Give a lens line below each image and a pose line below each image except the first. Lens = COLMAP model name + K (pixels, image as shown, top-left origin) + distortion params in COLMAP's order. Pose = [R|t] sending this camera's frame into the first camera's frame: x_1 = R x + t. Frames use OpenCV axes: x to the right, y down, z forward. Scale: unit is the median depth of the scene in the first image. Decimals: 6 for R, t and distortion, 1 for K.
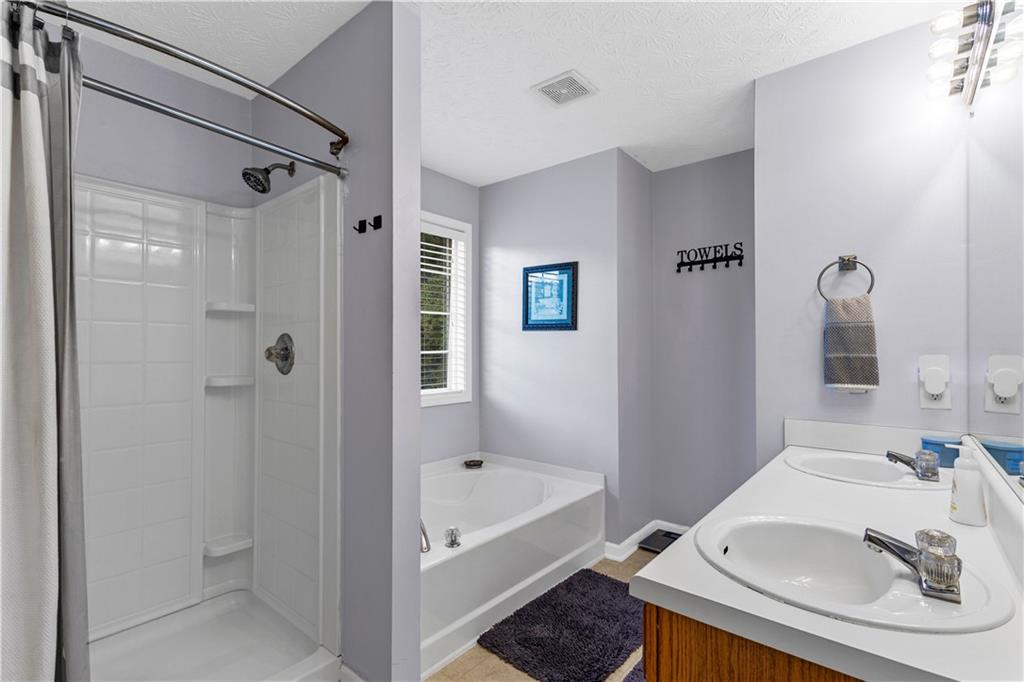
lens RADIAL K [[477.7, 0, 511.4], [0, 477.7, 343.5], [0, 0, 1]] dist [0.002775, -0.000664]
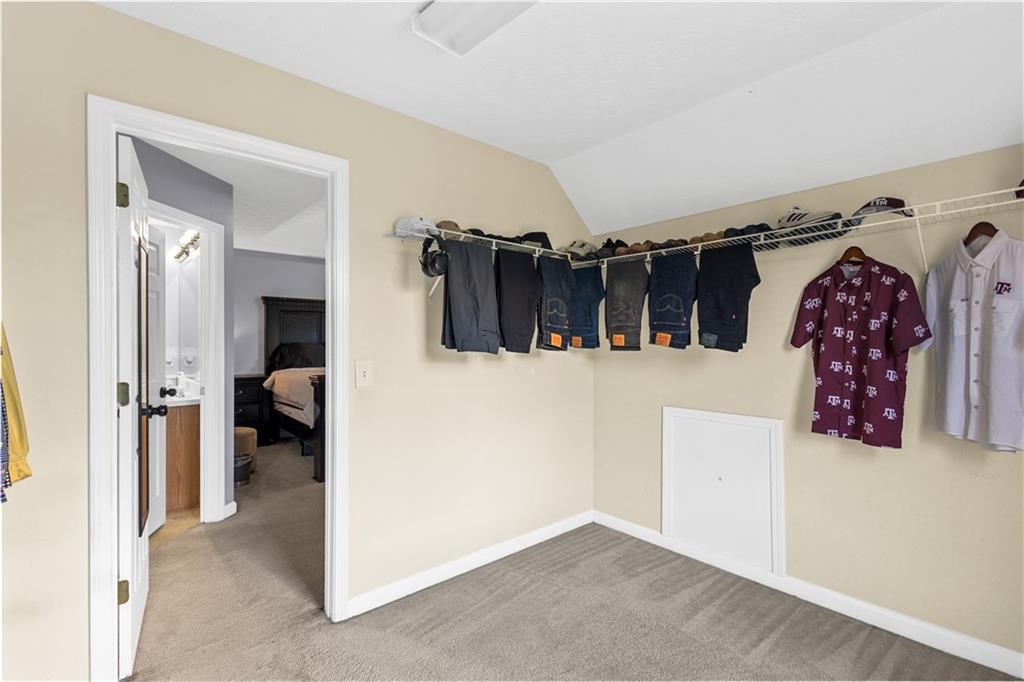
lens RADIAL K [[477.7, 0, 511.9], [0, 477.7, 342.9], [0, 0, 1]] dist [0.002775, -0.000664]
pose [[0.160173, 0.003899, 0.987081, -1.674803], [-0.009775, 0.999949, -0.002364, -0.019622], [-0.987041, -0.009270, 0.160203, -1.537585]]
